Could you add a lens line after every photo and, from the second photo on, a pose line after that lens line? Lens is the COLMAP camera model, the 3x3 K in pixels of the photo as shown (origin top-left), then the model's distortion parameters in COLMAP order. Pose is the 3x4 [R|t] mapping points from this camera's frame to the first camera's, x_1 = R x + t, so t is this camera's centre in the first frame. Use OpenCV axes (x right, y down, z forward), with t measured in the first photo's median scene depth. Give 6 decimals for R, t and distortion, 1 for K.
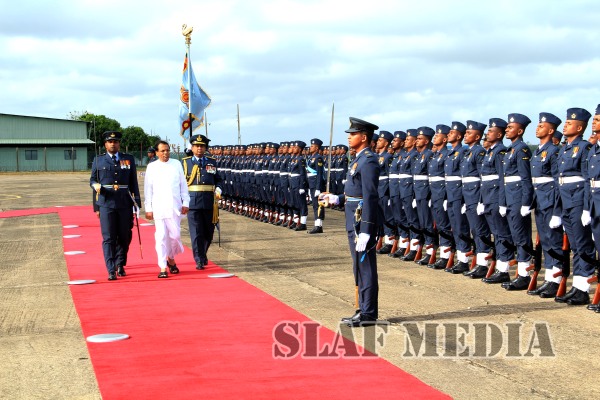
lens RADIAL K [[1030.5, 0, 304.1], [0, 1030.5, 201.0], [0, 0, 1]] dist [0.261077, 0.000000]
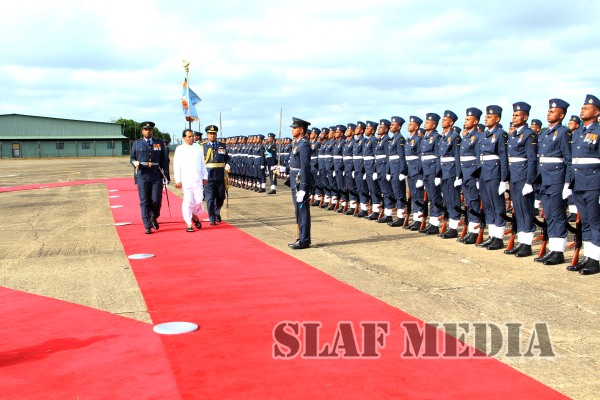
lens RADIAL K [[726.5, 0, 294.7], [0, 726.5, 198.0], [0, 0, 1]] dist [0.013204, 0.000000]
pose [[0.999079, -0.003533, 0.042774, -0.000712], [0.002820, 0.999856, 0.016714, 0.021261], [-0.042827, -0.016577, 0.998945, -0.106498]]
